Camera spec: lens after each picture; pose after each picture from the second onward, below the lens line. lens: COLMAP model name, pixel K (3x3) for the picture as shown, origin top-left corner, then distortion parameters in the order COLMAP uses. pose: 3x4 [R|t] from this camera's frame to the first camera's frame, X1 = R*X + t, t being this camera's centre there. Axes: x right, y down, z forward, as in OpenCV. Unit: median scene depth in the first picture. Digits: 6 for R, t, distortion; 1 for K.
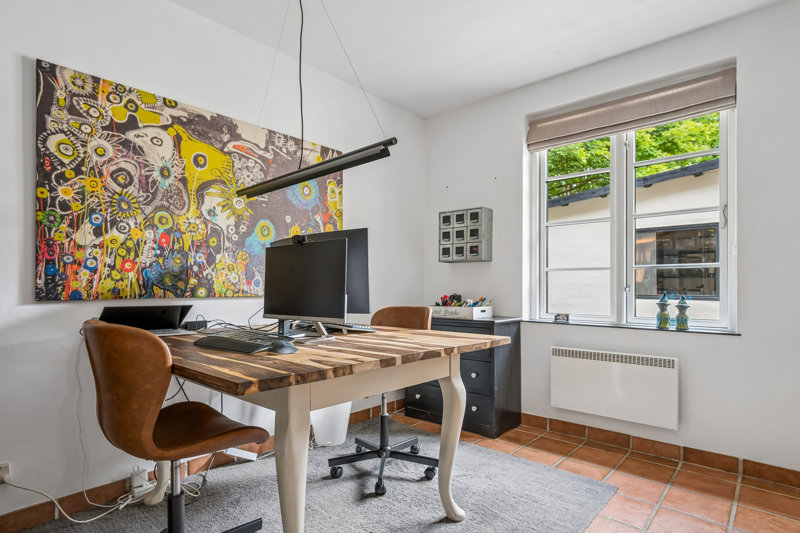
lens RADIAL K [[429.7, 0, 391.0], [0, 429.7, 276.1], [0, 0, 1]] dist [-0.002020, -0.000691]
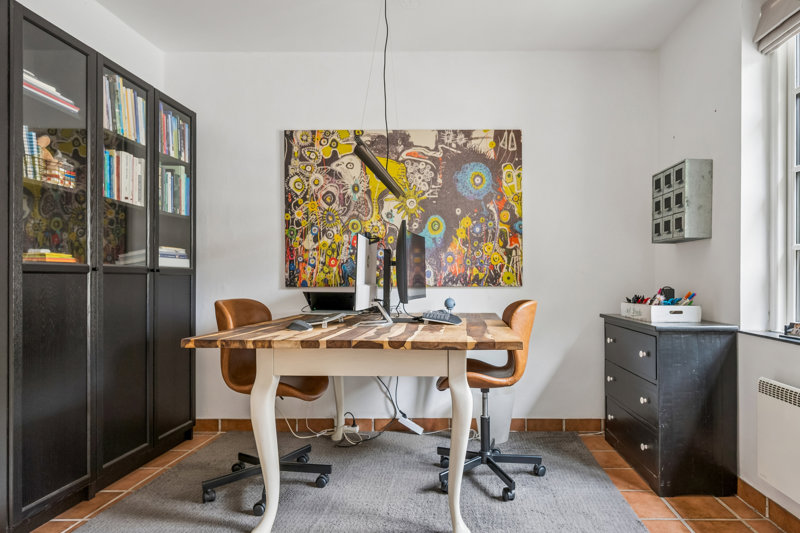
lens RADIAL K [[453.1, 0, 399.5], [0, 453.1, 269.8], [0, 0, 1]] dist [-0.000289, -0.000431]
pose [[0.634331, -0.015040, -0.772915, 0.622006], [0.020715, 0.999782, -0.002454, 0.007617], [0.772784, -0.014454, 0.634504, 0.249566]]
